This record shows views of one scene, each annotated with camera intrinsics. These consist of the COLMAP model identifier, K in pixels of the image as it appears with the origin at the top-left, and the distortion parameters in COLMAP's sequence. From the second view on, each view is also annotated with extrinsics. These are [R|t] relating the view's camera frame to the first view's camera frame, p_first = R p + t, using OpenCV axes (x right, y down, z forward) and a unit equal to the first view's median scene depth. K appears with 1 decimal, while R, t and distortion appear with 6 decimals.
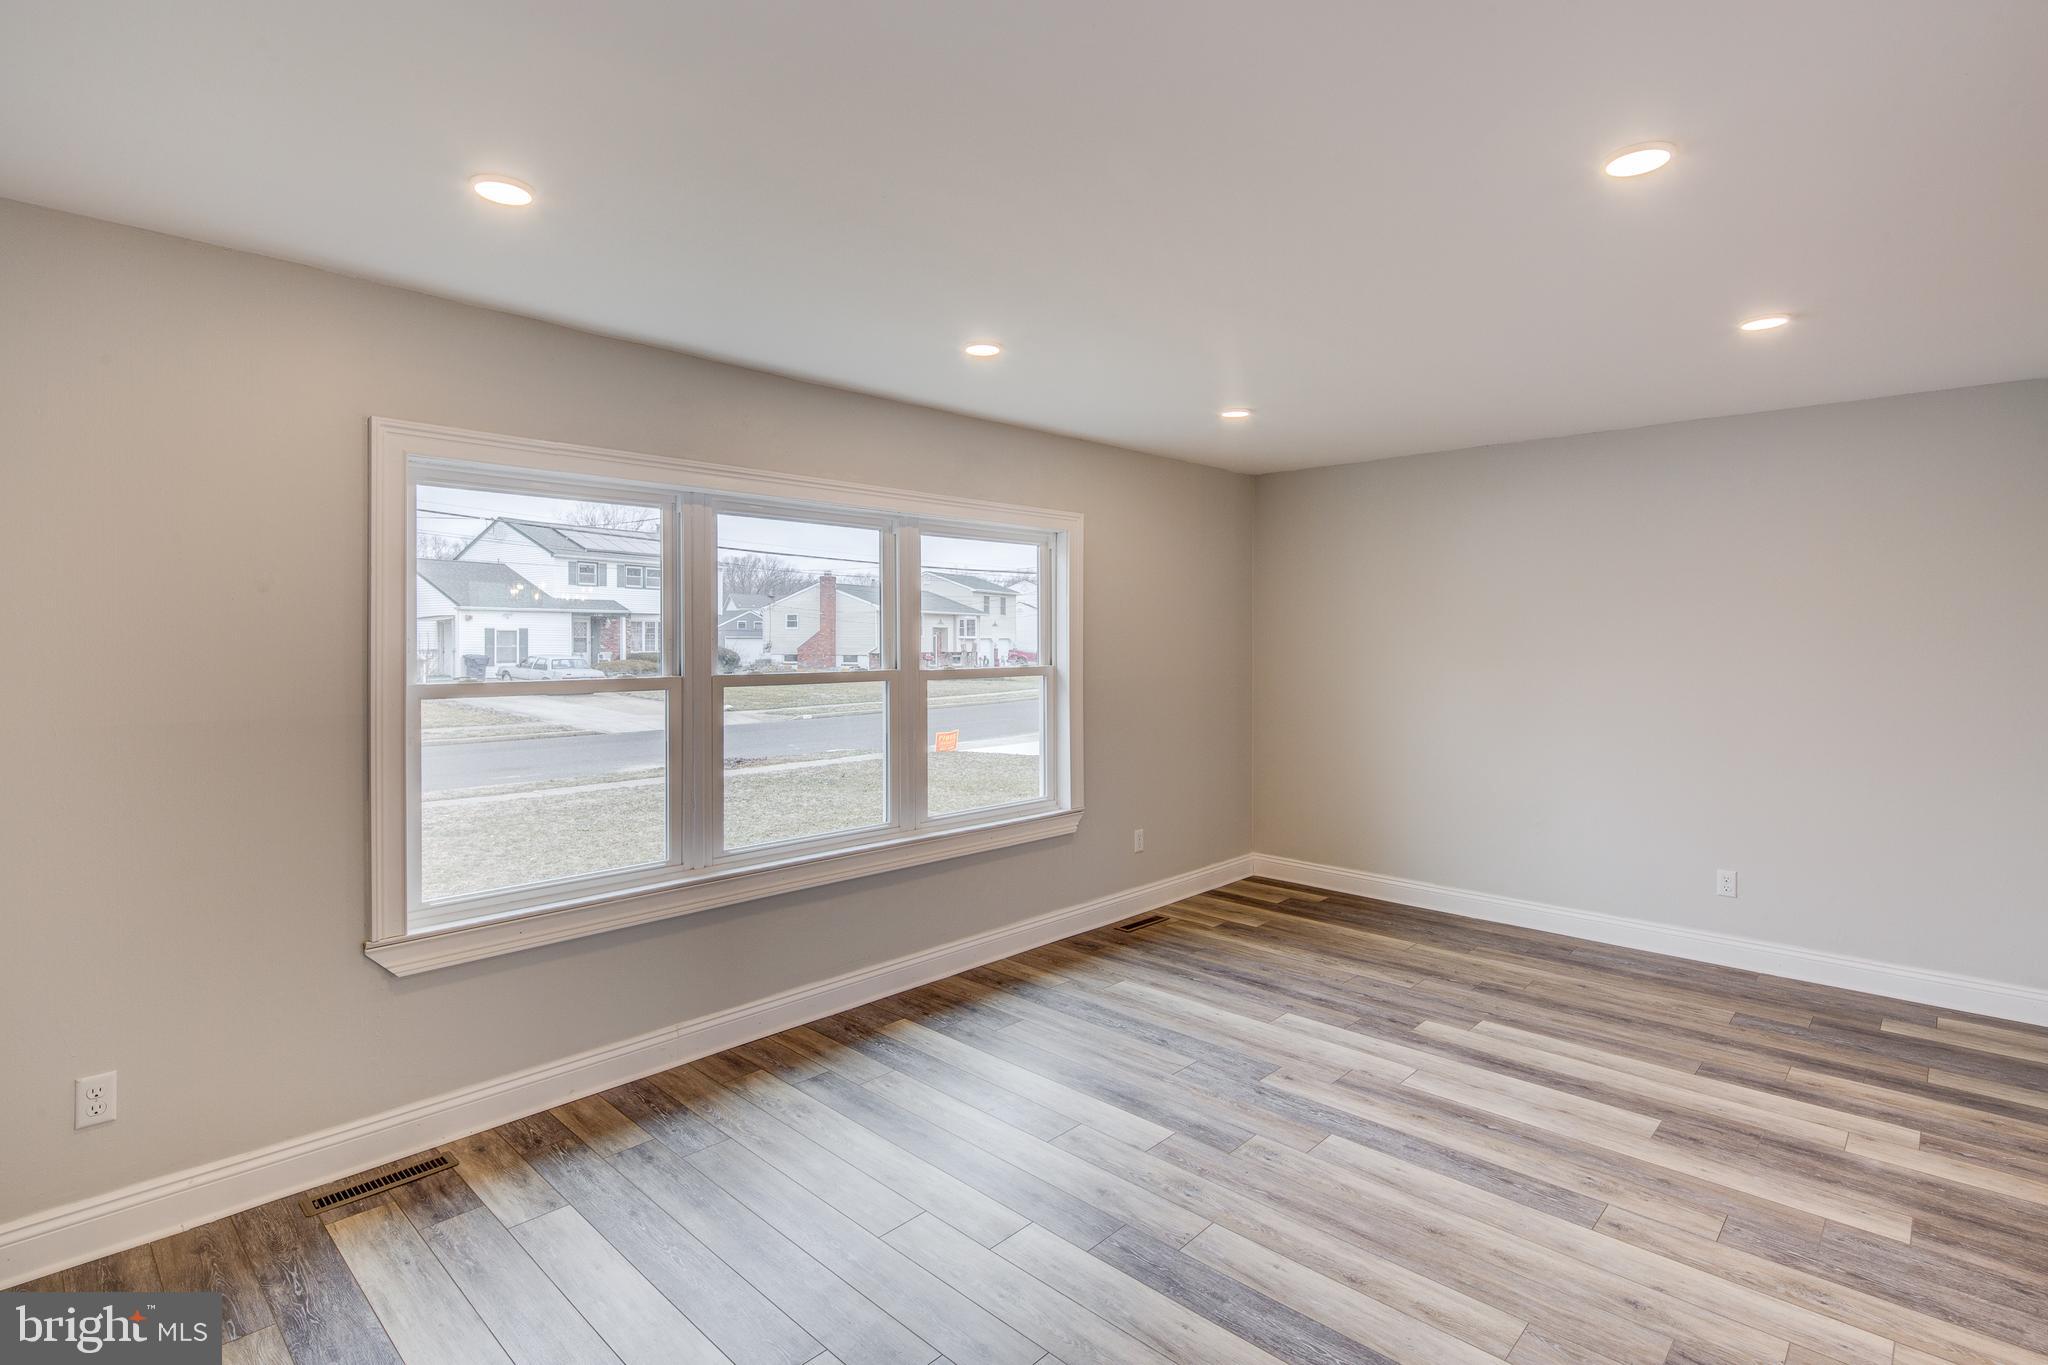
lens RADIAL K [[994.0, 0, 1029.7], [0, 994.0, 649.9], [0, 0, 1]] dist [0.007651, -0.005147]
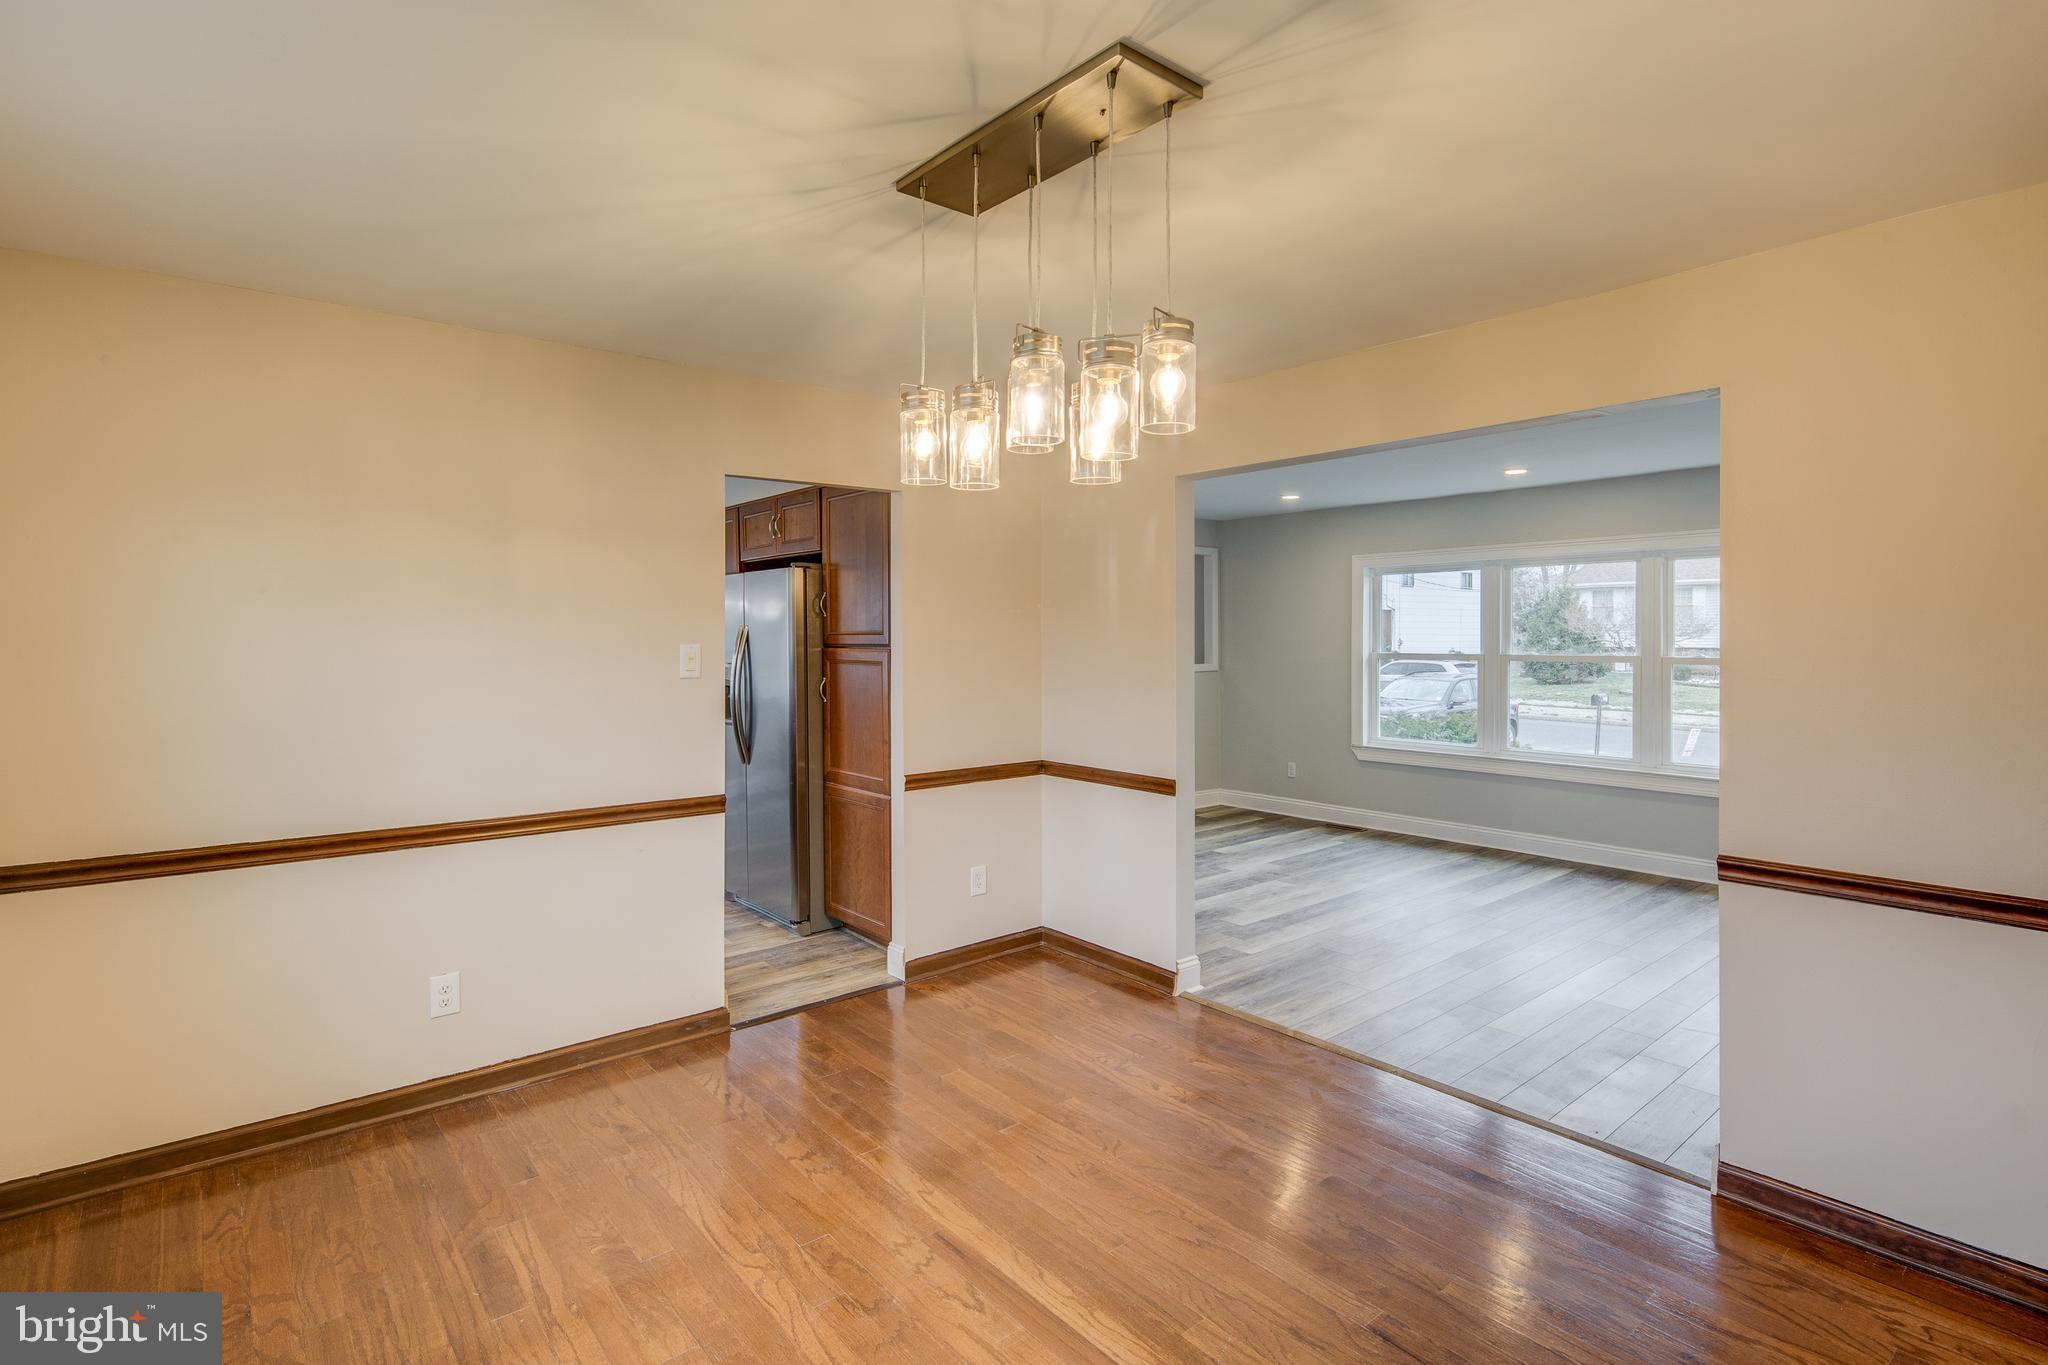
lens RADIAL K [[994.0, 0, 1016.5], [0, 994.0, 648.2], [0, 0, 1]] dist [0.007651, -0.005147]
pose [[-0.118849, 0.013039, -0.992827, 2.048759], [-0.008662, 0.999862, 0.014168, -0.006522], [0.992875, 0.010283, -0.118720, 0.368184]]
